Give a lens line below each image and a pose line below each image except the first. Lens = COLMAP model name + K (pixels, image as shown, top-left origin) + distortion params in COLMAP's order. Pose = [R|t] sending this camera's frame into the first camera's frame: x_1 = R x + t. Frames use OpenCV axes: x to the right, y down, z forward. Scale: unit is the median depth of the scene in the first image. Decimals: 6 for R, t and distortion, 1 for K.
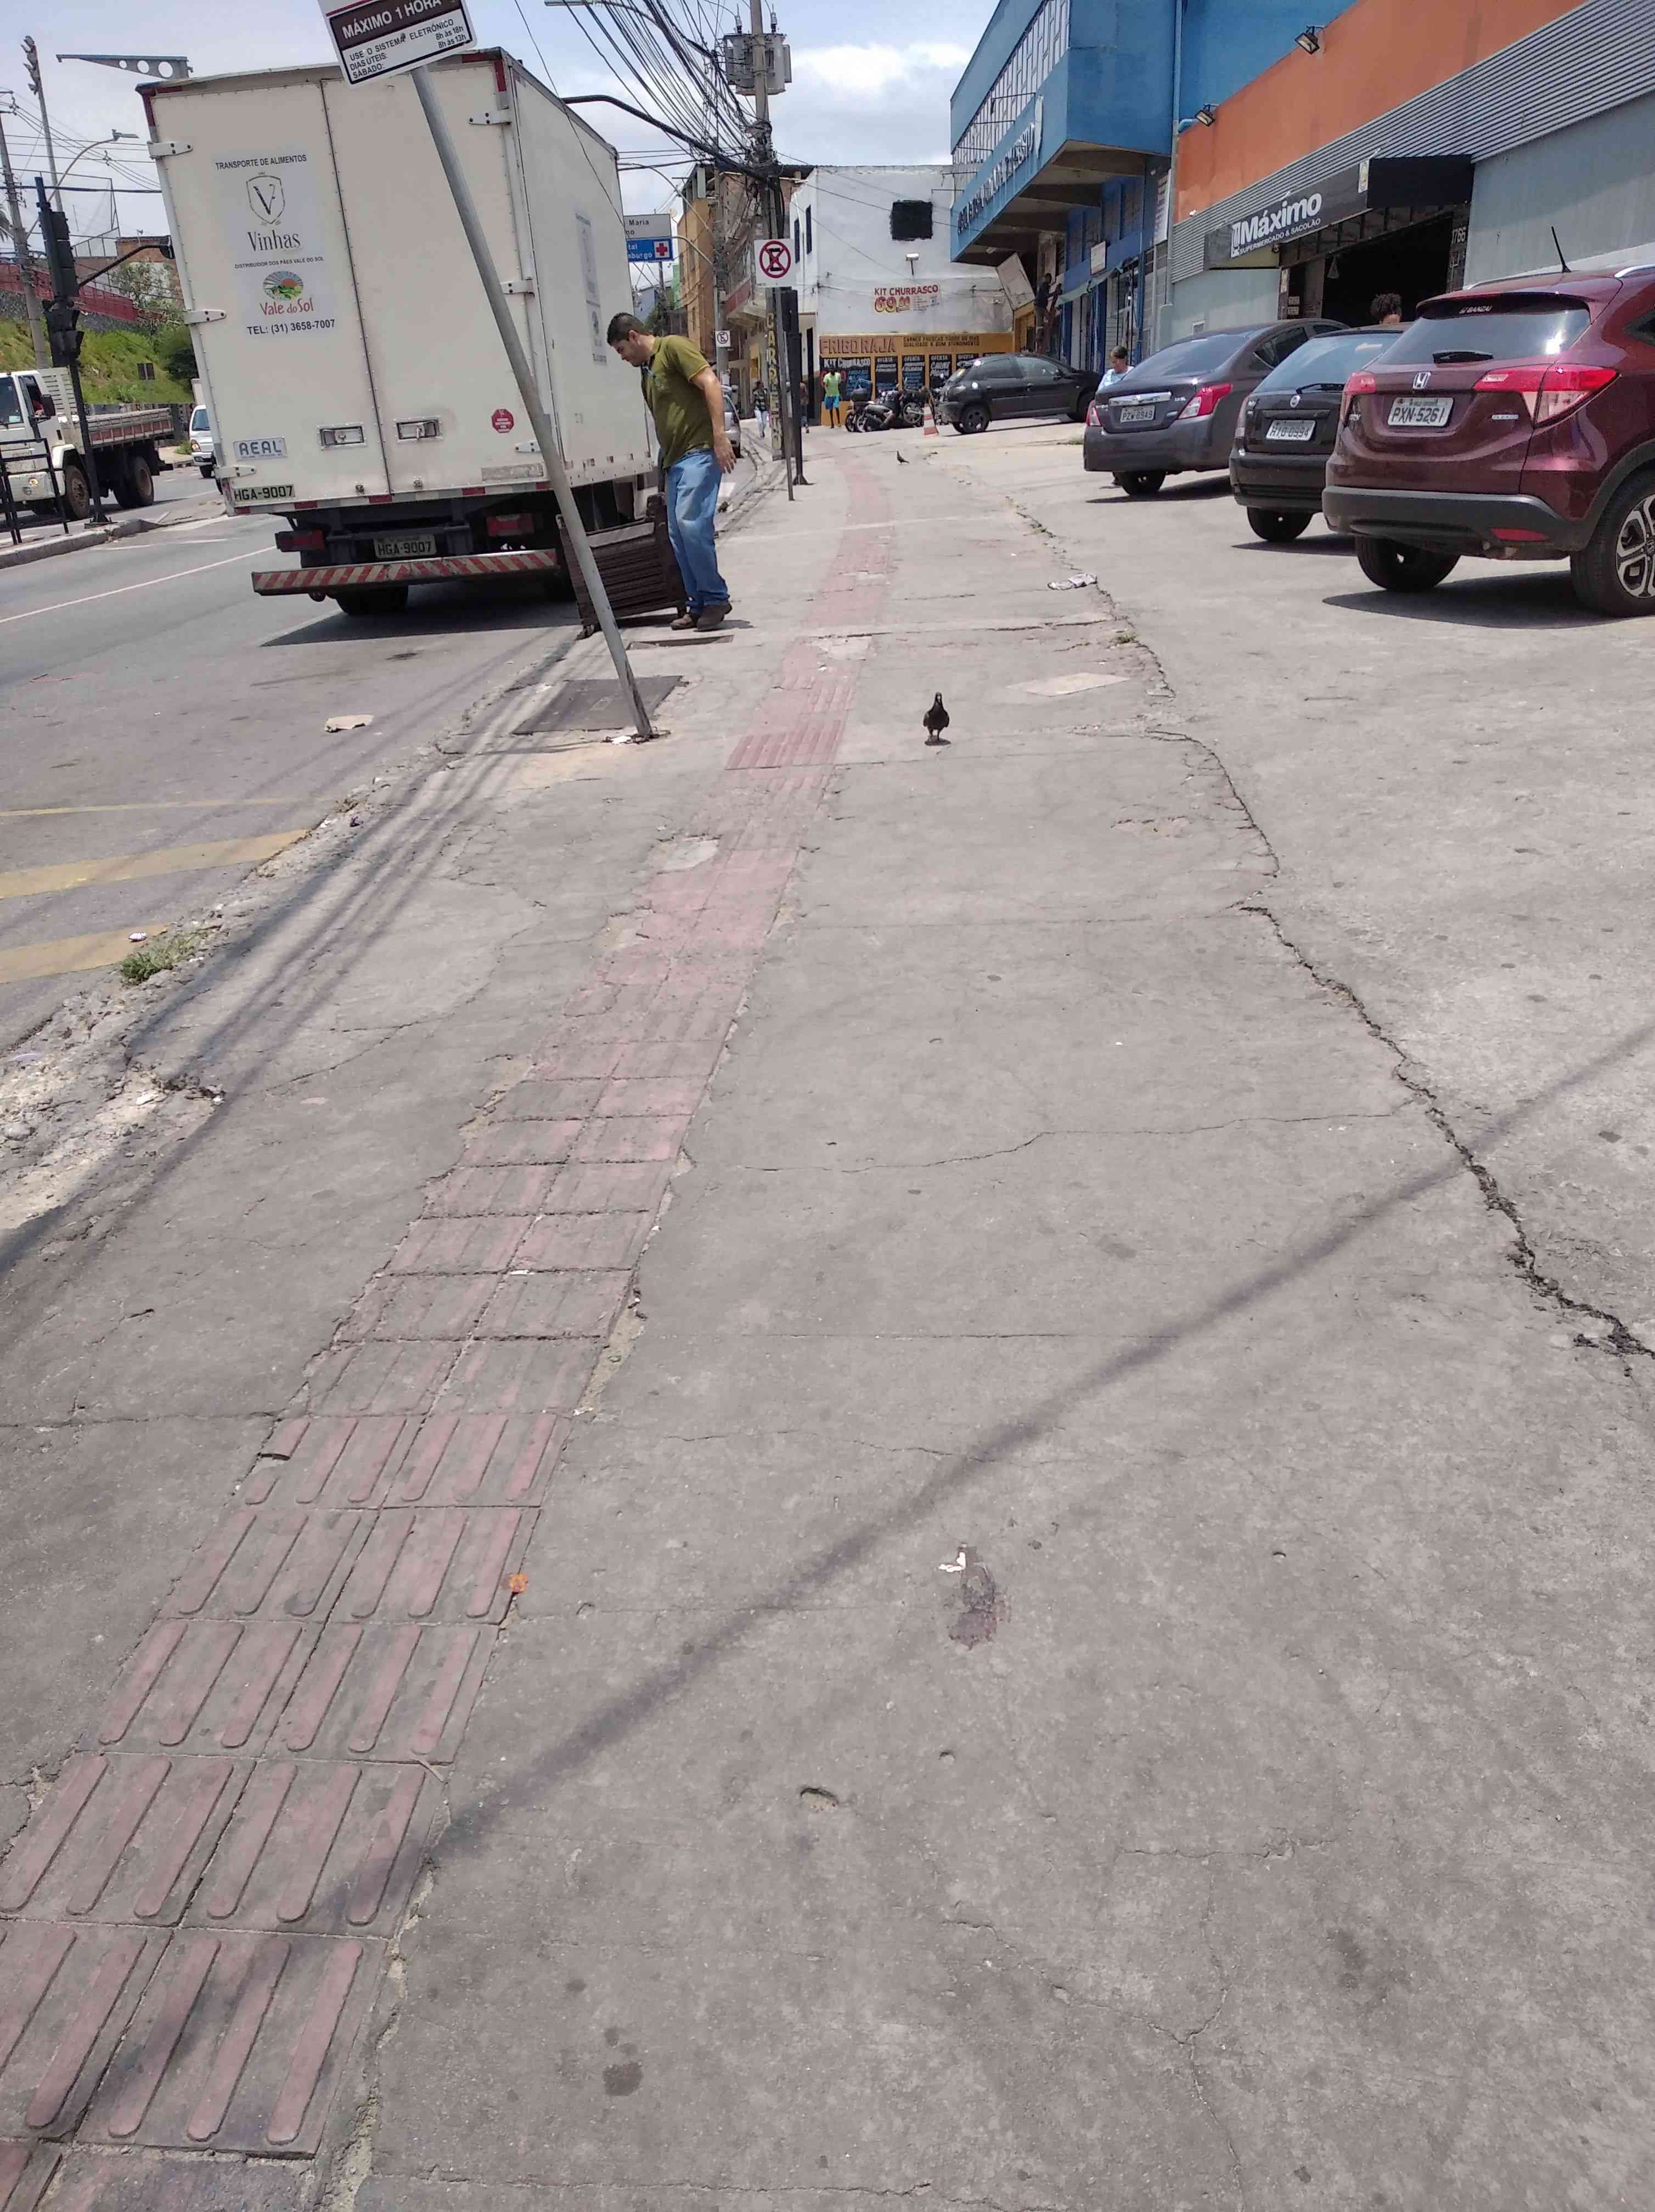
lens RADIAL K [[1687.7, 0, 833.7], [0, 1687.7, 1107.7], [0, 0, 1]] dist [0.113791, -0.258106]
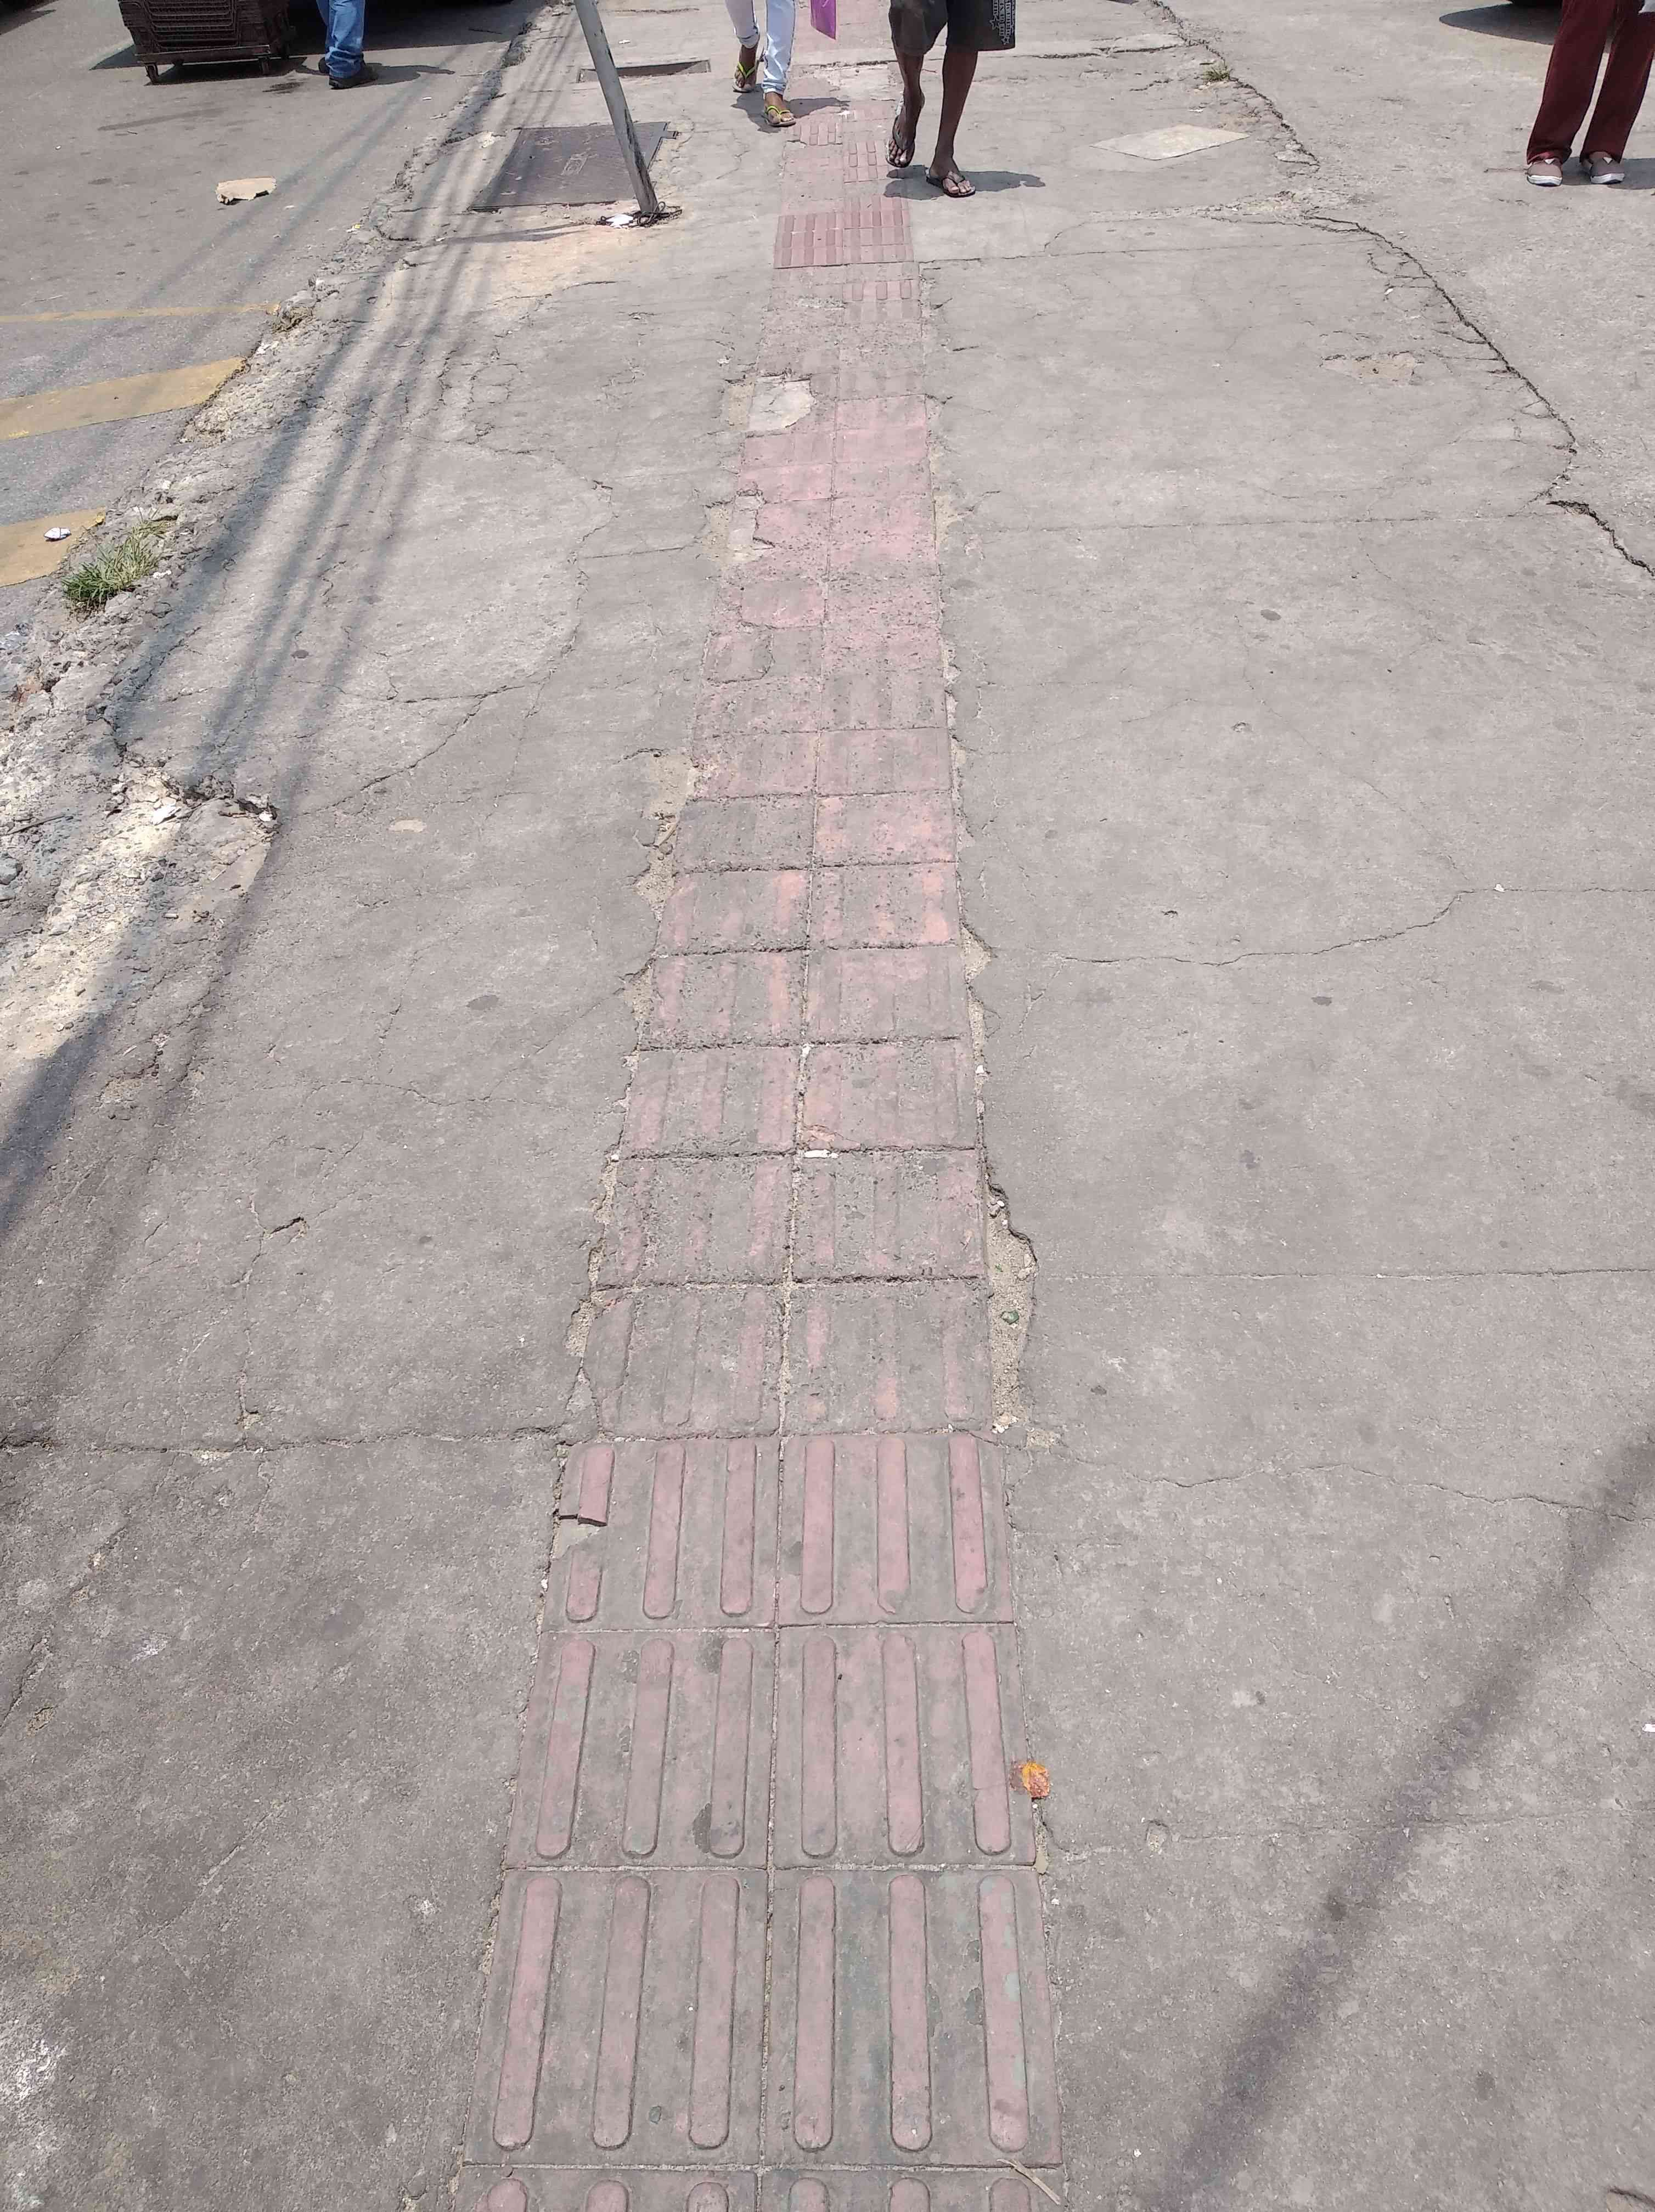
lens RADIAL K [[1691.1, 0, 837.0], [0, 1691.1, 1110.0], [0, 0, 1]] dist [0.078675, -0.170003]
pose [[0.997652, -0.029913, 0.061614, -0.150599], [0.010983, 0.957814, 0.287180, -0.085638], [-0.067605, -0.285829, 0.955893, 0.221813]]
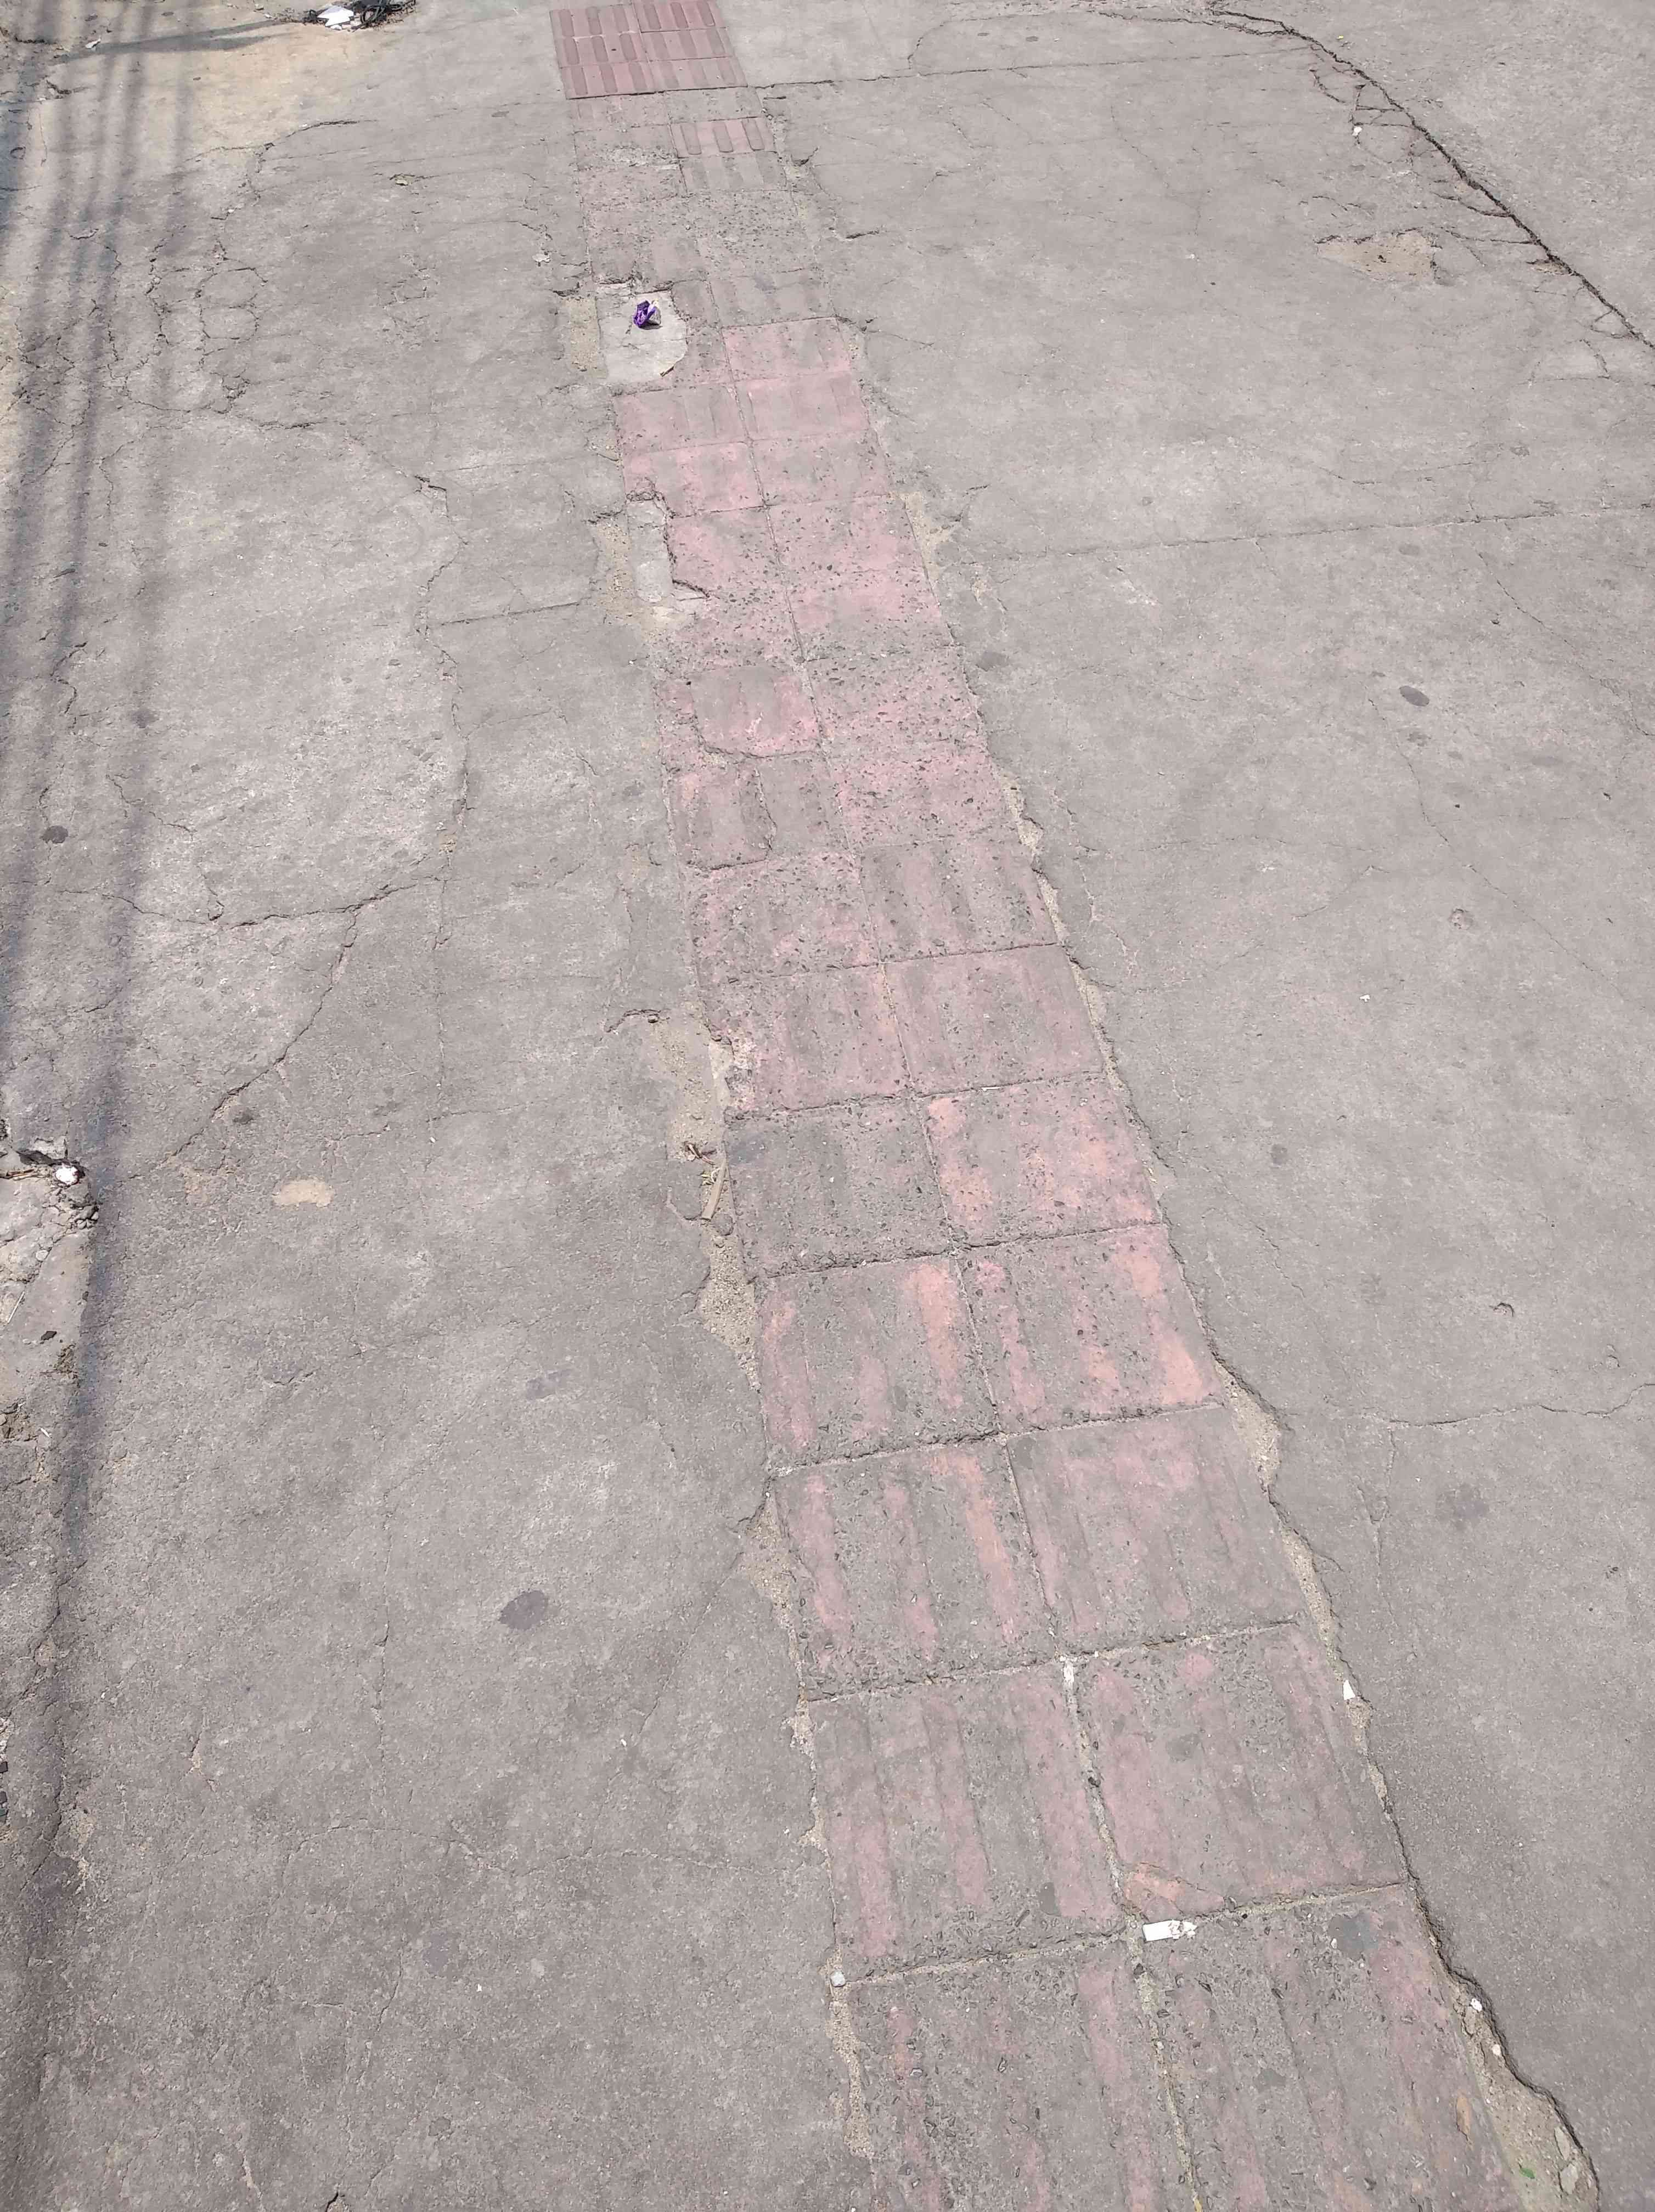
lens RADIAL K [[1688.6, 0, 838.5], [0, 1688.6, 1108.7], [0, 0, 1]] dist [0.044132, -0.081805]
pose [[0.969317, -0.141521, 0.200987, -0.224041], [0.044189, 0.904645, 0.423870, -0.200358], [-0.241808, -0.401983, 0.883141, 0.487550]]
